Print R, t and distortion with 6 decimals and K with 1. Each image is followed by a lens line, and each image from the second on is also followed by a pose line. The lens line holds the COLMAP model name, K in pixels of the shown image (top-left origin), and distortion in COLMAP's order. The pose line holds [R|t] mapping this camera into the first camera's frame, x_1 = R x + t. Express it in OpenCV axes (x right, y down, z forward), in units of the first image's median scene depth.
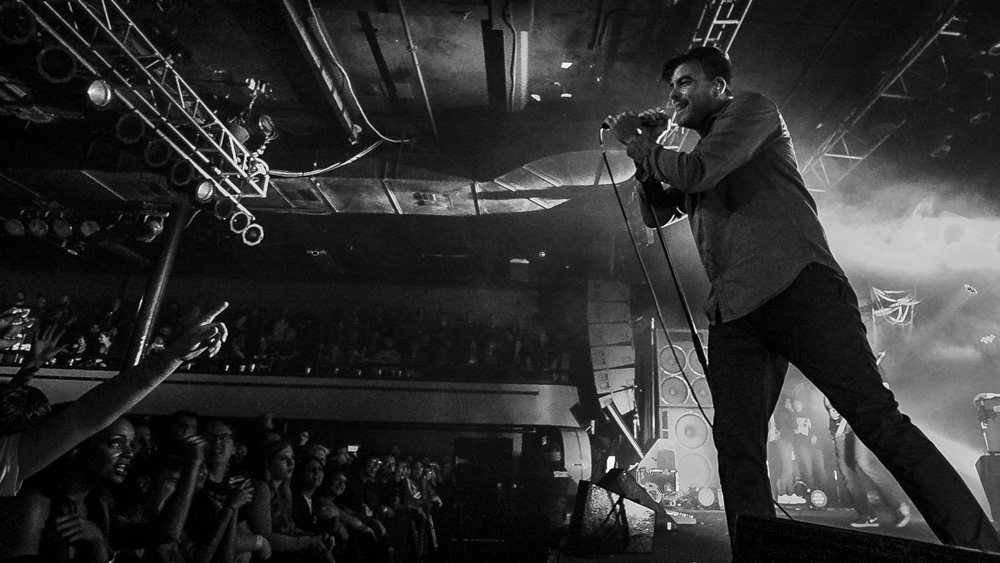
lens RADIAL K [[527.0, 0, 527.6], [0, 527.0, 272.4], [0, 0, 1]] dist [-0.005278, -0.006755]
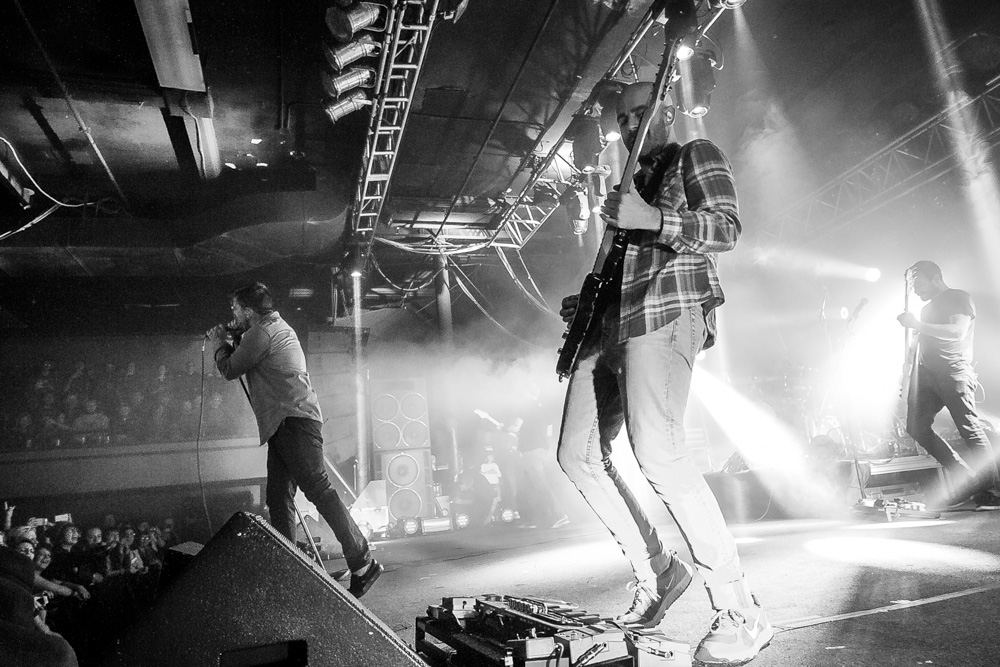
lens RADIAL K [[667.8, 0, 501.4], [0, 667.8, 335.2], [0, 0, 1]] dist [-0.001729, -0.003651]
pose [[0.959409, -0.053705, 0.276858, 0.155633], [0.023702, 0.993582, 0.110600, -0.152795], [-0.281021, -0.099548, 0.954525, -0.431766]]
